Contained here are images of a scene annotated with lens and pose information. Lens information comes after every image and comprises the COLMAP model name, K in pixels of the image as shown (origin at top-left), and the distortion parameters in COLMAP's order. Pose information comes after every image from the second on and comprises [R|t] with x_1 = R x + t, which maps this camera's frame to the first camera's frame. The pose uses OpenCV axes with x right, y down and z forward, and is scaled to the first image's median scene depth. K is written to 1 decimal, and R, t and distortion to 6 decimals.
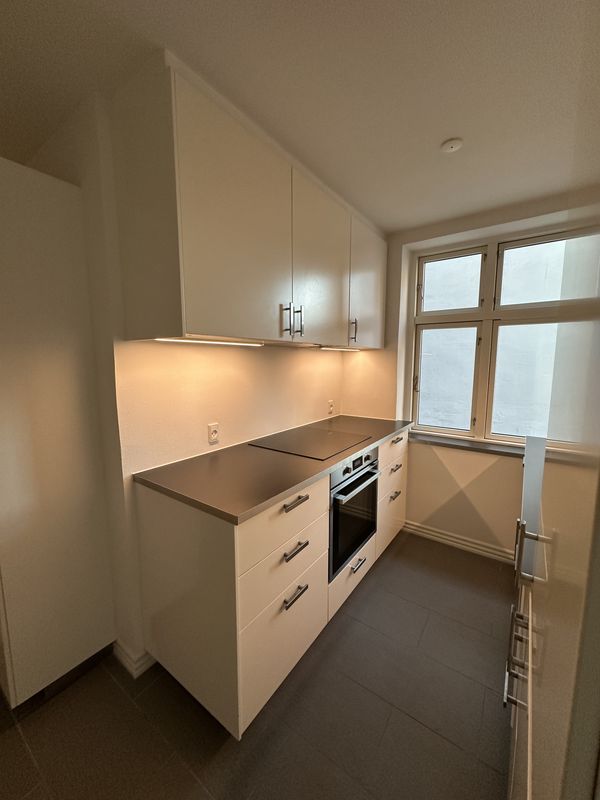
lens RADIAL K [[319.9, 0, 300.1], [0, 319.9, 400.4], [0, 0, 1]] dist [-0.000122, -0.000014]
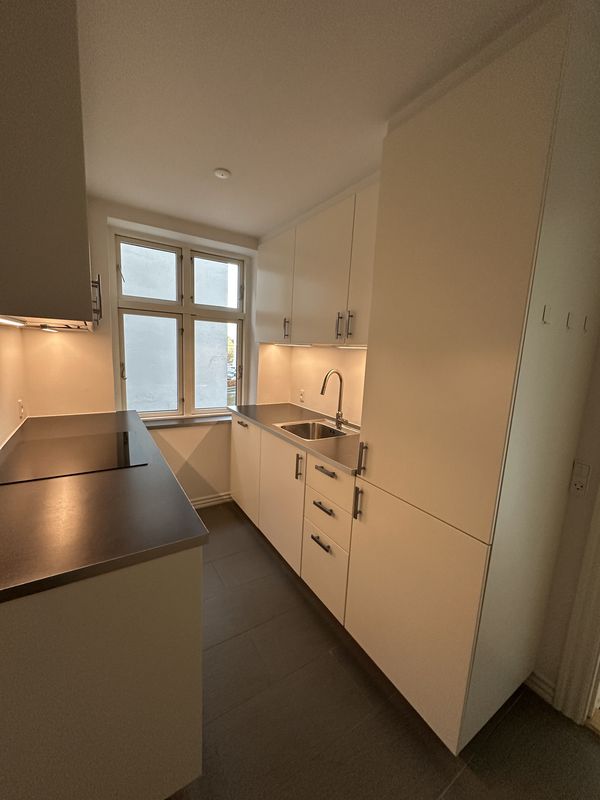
lens RADIAL K [[319.9, 0, 303.4], [0, 319.9, 400.5], [0, 0, 1]] dist [-0.000122, -0.000014]
pose [[0.366879, -0.130703, 0.921041, -0.366576], [0.070695, 0.991135, 0.112490, -0.037432], [-0.927578, 0.023842, 0.372867, 0.167473]]
